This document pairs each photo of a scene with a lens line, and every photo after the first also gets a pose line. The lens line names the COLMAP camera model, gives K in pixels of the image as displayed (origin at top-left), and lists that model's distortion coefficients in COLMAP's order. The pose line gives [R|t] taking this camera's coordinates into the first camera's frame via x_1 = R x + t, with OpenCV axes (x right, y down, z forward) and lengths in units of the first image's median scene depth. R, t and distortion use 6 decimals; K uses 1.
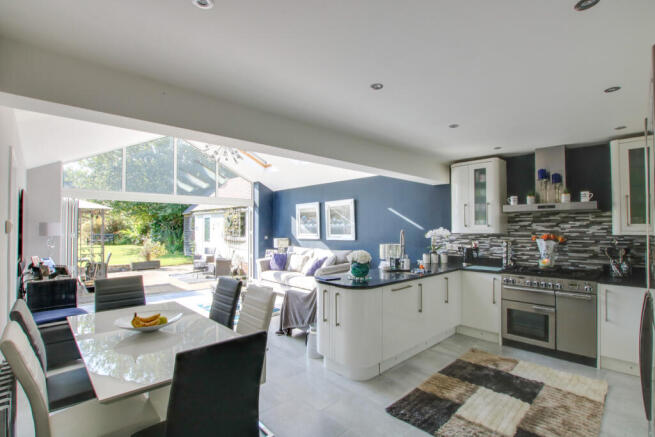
lens RADIAL K [[308.8, 0, 333.9], [0, 308.8, 220.1], [0, 0, 1]] dist [-0.031107, 0.000479]
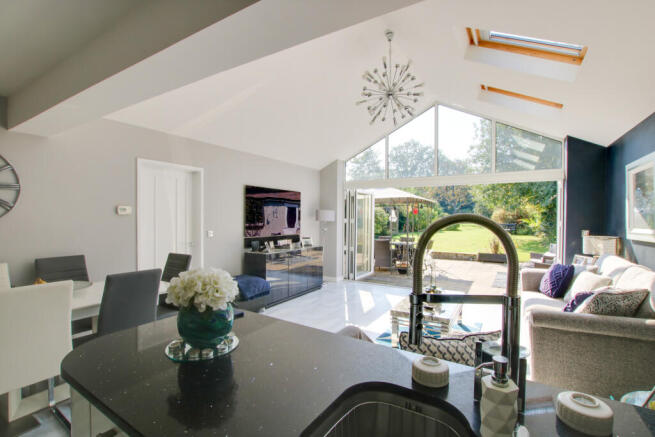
lens RADIAL K [[308.8, 0, 342.8], [0, 308.8, 217.4], [0, 0, 1]] dist [-0.031107, 0.000479]
pose [[0.261716, 0.008783, -0.965105, 0.202007], [0.011662, 0.999857, 0.012262, 0.016665], [0.965074, -0.014465, 0.261576, 0.465330]]
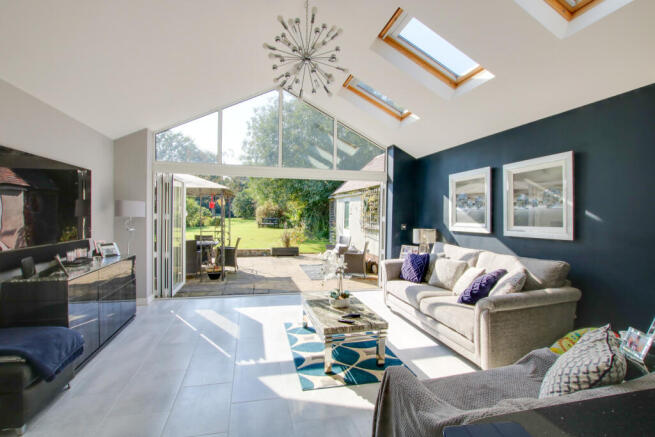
lens RADIAL K [[308.8, 0, 333.3], [0, 308.8, 217.0], [0, 0, 1]] dist [-0.031107, 0.000479]
pose [[0.864689, 0.023144, -0.501774, -0.013892], [-0.009161, 0.999498, 0.030314, 0.016221], [0.502224, -0.021616, 0.864468, 0.350745]]
